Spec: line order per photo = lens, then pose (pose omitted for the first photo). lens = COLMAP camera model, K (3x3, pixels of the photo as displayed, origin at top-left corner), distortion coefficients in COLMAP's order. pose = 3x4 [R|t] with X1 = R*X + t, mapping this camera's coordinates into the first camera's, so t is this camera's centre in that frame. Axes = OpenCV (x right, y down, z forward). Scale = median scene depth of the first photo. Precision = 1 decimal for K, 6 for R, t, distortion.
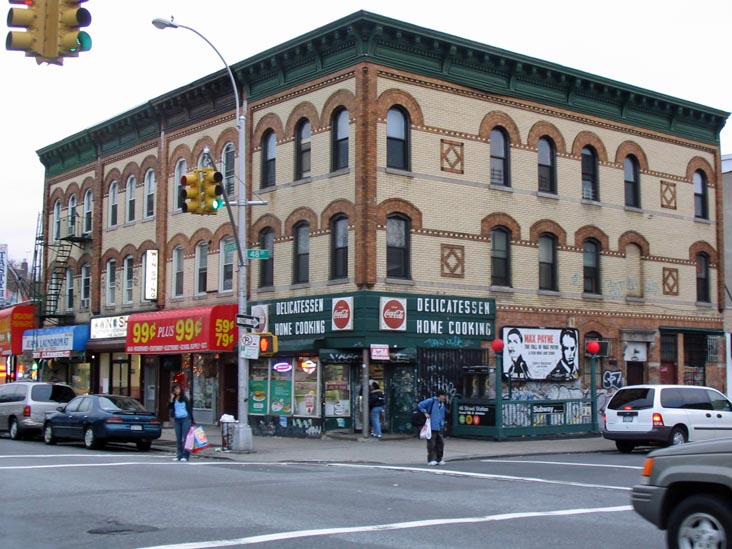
lens RADIAL K [[1099.1, 0, 366.0], [0, 1099.1, 274.5], [0, 0, 1]] dist [-0.125853, -0.003501]
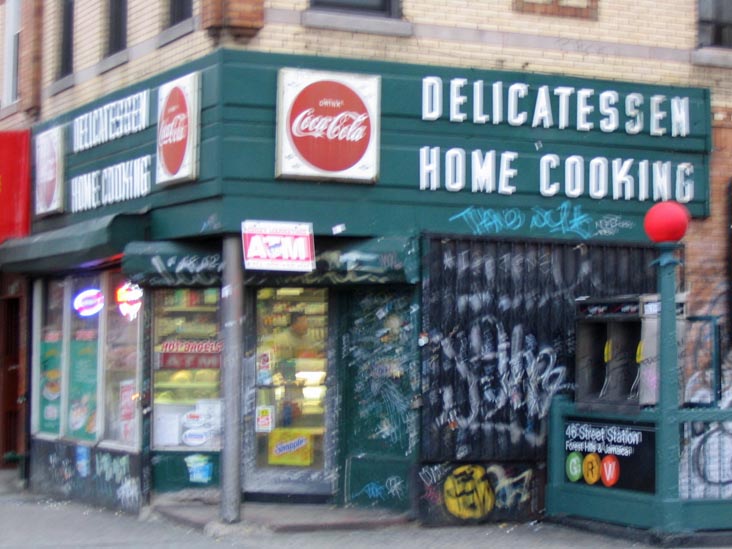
lens RADIAL K [[1843.3, 0, 366.0], [0, 1843.3, 274.5], [0, 0, 1]] dist [-0.126878, -0.438832]
pose [[0.973497, -0.003852, -0.228666, 0.149606], [0.015139, 0.998751, 0.047626, 0.052050], [0.228197, -0.049825, 0.972339, 0.482772]]
